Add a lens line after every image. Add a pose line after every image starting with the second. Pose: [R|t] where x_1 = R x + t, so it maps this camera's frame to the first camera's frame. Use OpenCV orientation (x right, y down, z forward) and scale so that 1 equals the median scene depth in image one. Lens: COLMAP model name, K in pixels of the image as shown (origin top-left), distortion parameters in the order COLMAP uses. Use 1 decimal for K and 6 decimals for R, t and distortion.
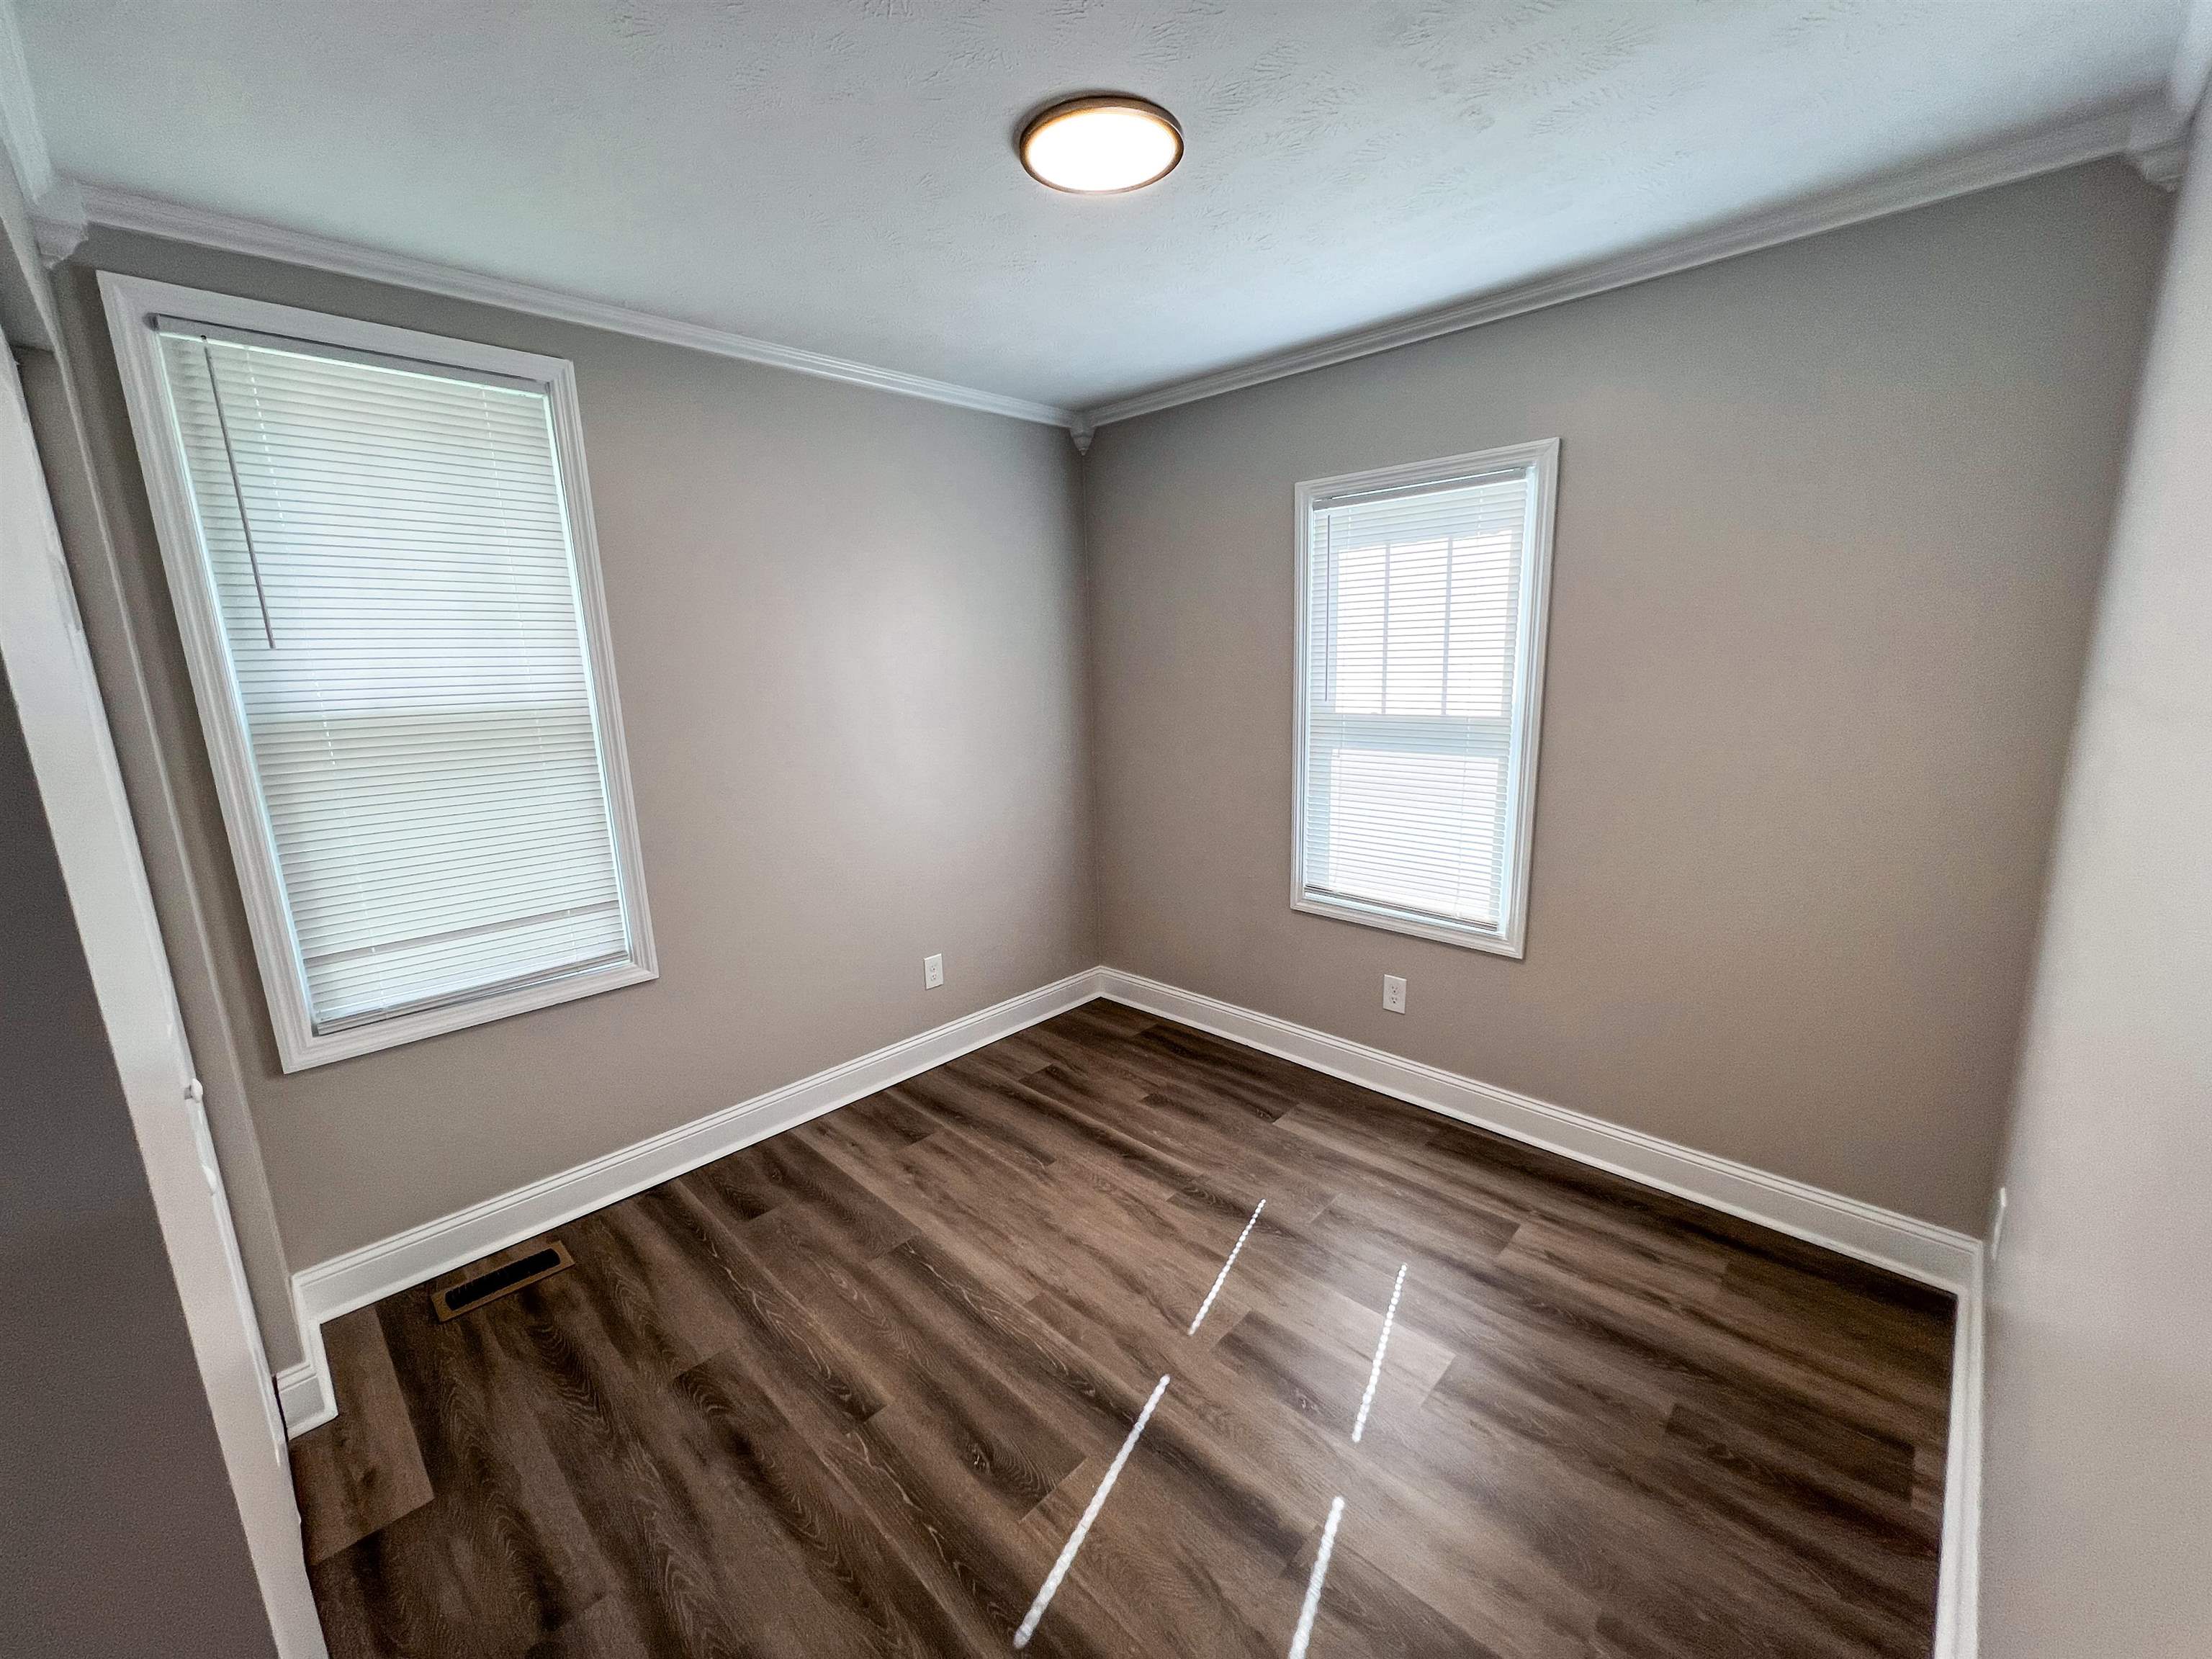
lens RADIAL K [[880.8, 0, 1105.5], [0, 880.8, 831.0], [0, 0, 1]] dist [0.000528, -0.000095]
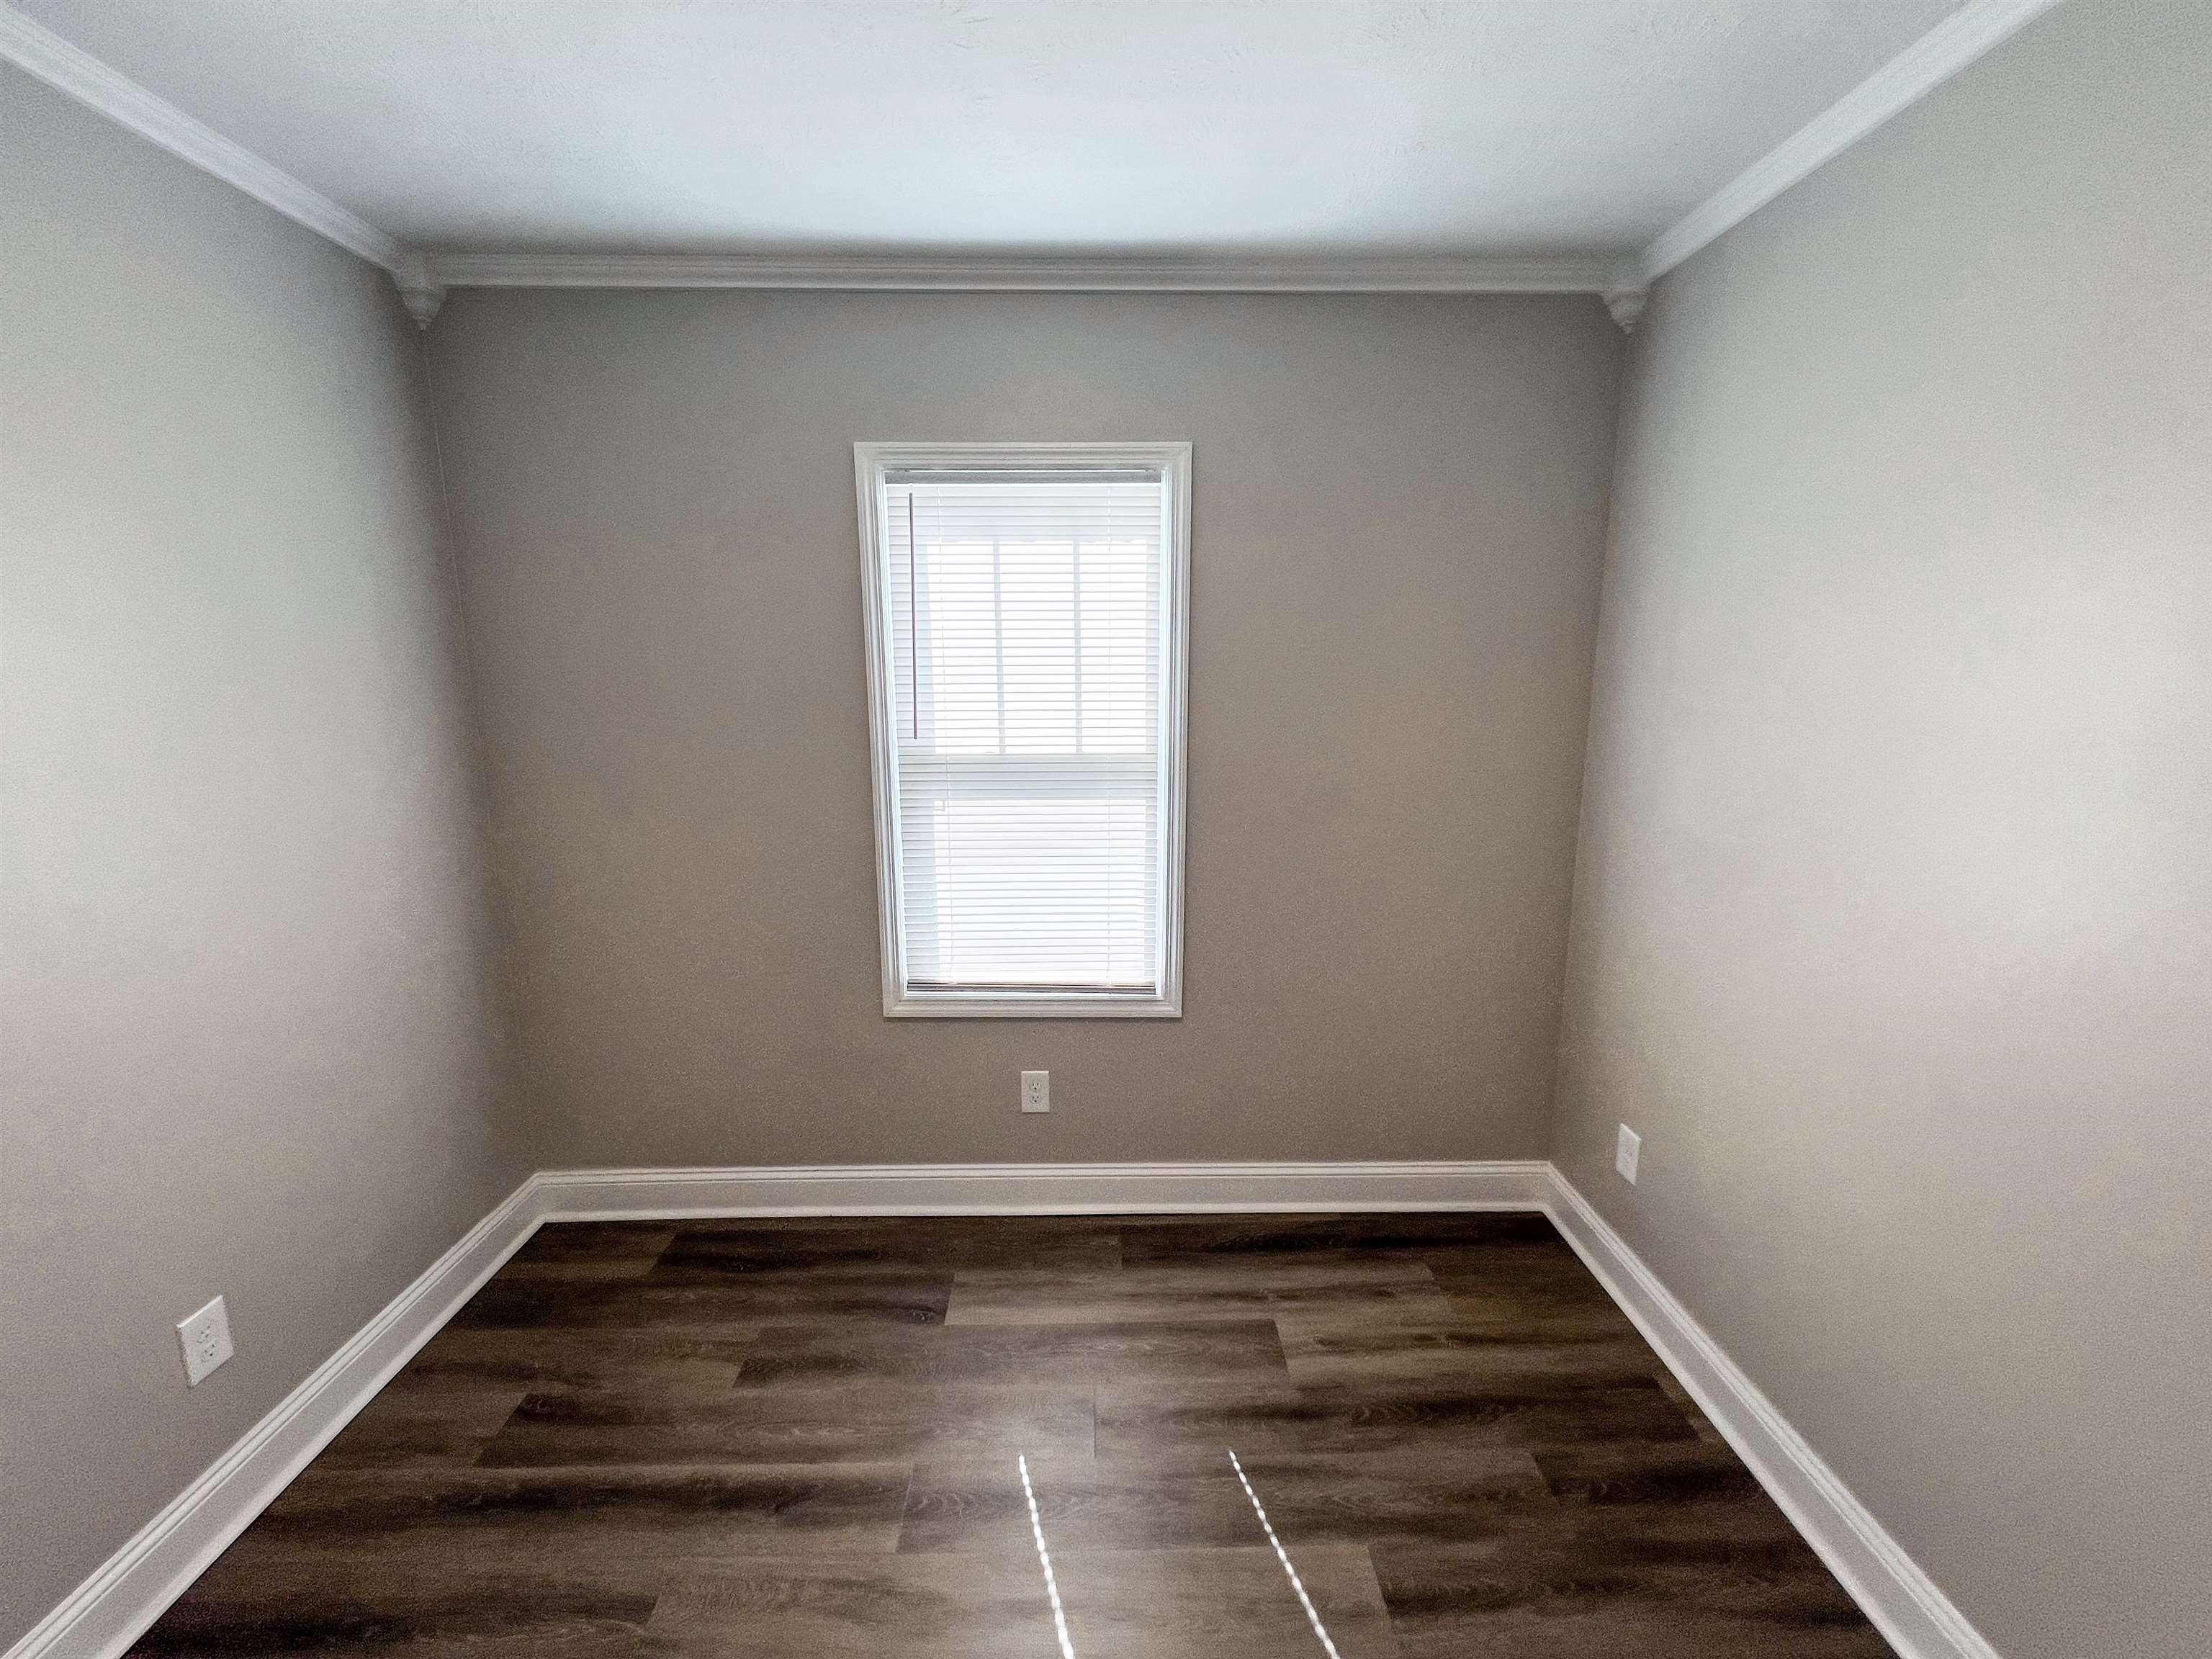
lens RADIAL K [[880.8, 0, 1105.7], [0, 880.8, 830.6], [0, 0, 1]] dist [0.000528, -0.000095]
pose [[0.709076, -0.104100, 0.697406, -0.217183], [0.124216, 0.992016, 0.021782, -0.083197], [-0.694105, 0.071184, 0.716346, 0.442333]]
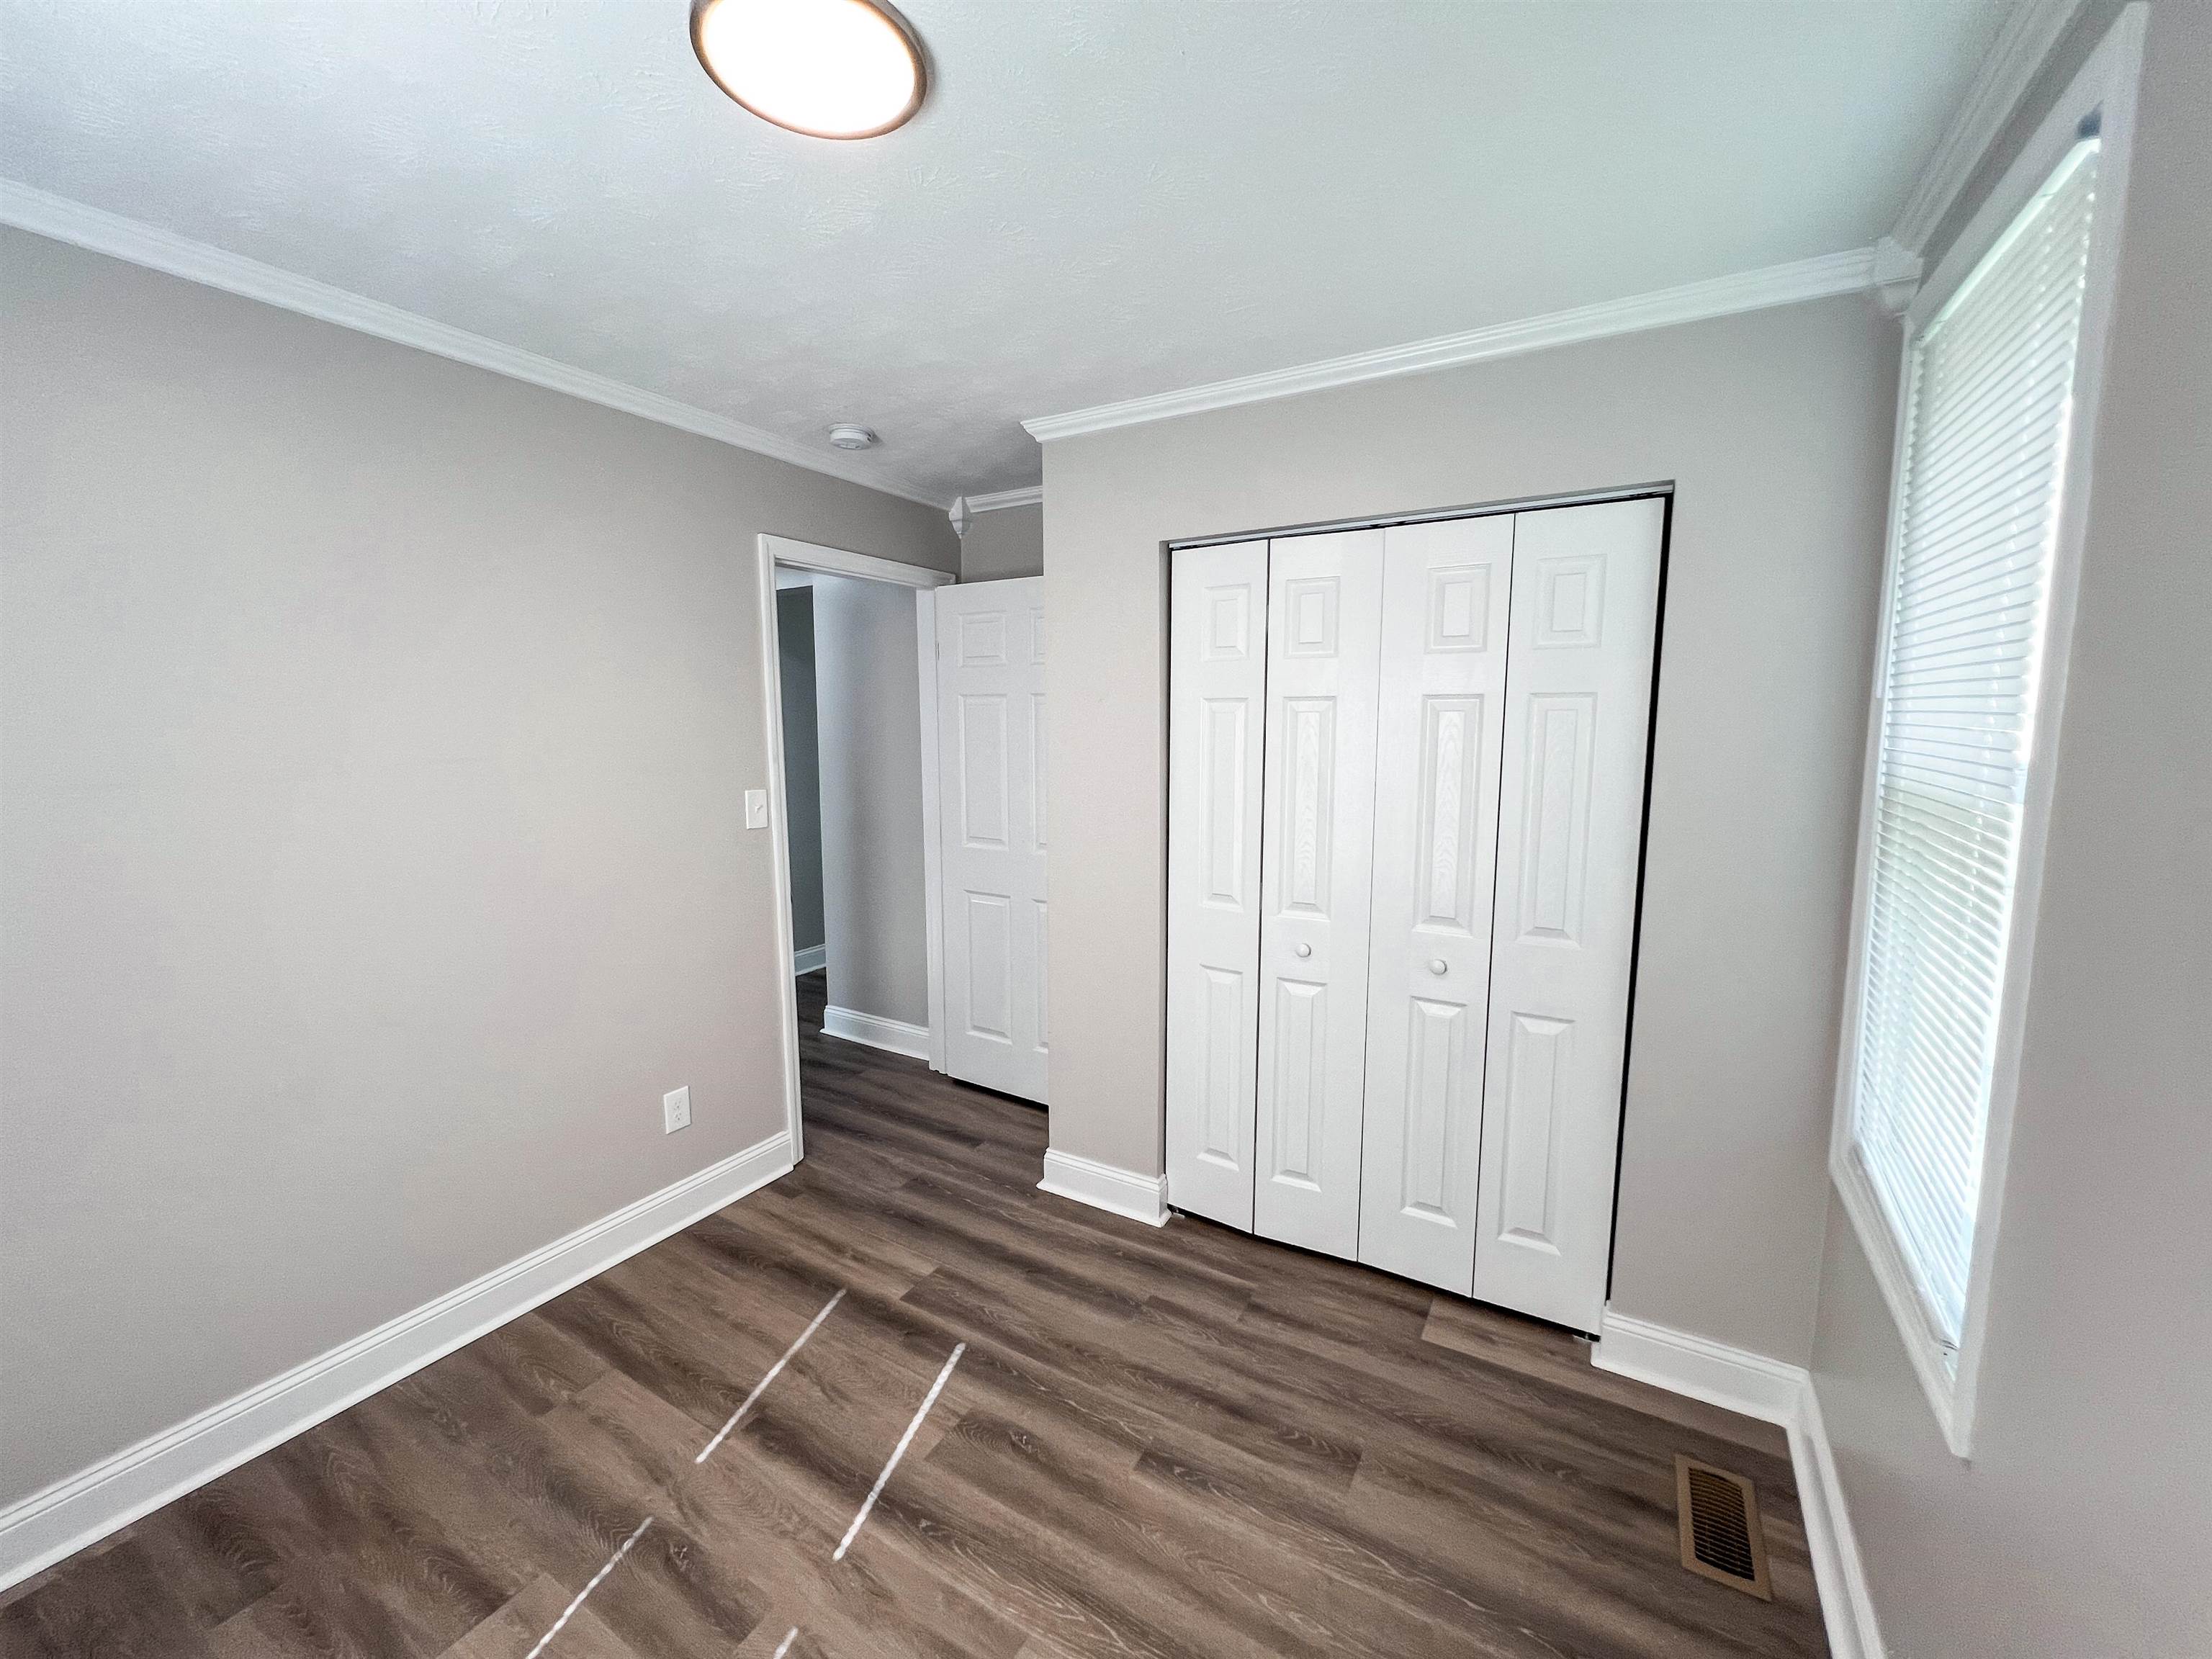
lens RADIAL K [[880.8, 0, 1102.0], [0, 880.8, 833.3], [0, 0, 1]] dist [0.000528, -0.000095]
pose [[-0.972870, 0.057175, -0.224178, -0.025547], [-0.020047, 0.944504, 0.327887, -0.275703], [0.230484, 0.323485, -0.917733, 1.307417]]
